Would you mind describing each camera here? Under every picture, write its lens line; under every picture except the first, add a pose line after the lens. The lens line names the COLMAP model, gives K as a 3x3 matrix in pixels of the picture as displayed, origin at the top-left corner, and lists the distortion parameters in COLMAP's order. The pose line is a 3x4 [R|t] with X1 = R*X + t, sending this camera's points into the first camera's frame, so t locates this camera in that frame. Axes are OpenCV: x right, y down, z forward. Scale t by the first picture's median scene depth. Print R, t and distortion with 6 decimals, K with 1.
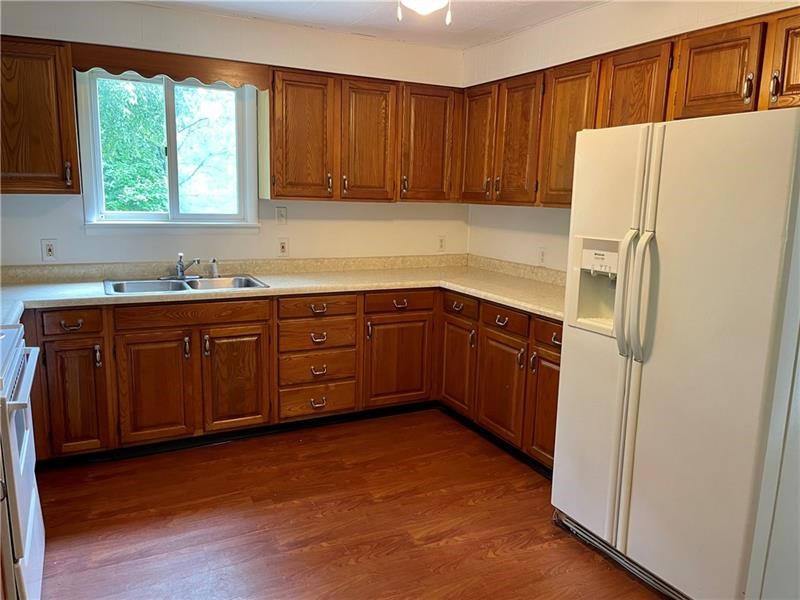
lens RADIAL K [[609.9, 0, 397.2], [0, 609.9, 299.8], [0, 0, 1]] dist [0.091147, -0.118405]
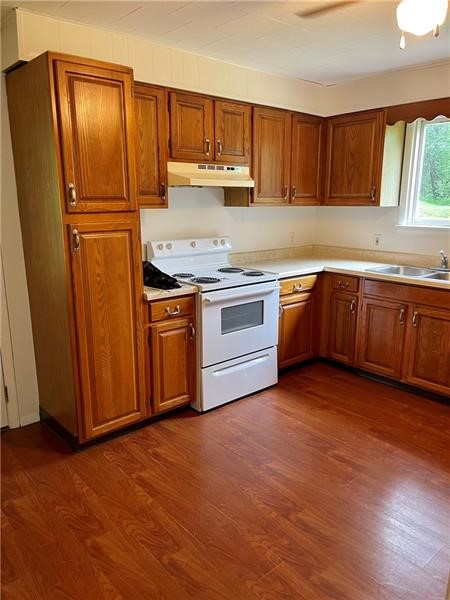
lens RADIAL K [[457.5, 0, 225.0], [0, 457.5, 300.0], [0, 0, 1]] dist [0.091147, -0.118405]
pose [[0.246802, 0.187824, -0.950690, 0.563794], [-0.162812, 0.975129, 0.150386, -0.052307], [0.955291, 0.117669, 0.271244, 0.346575]]
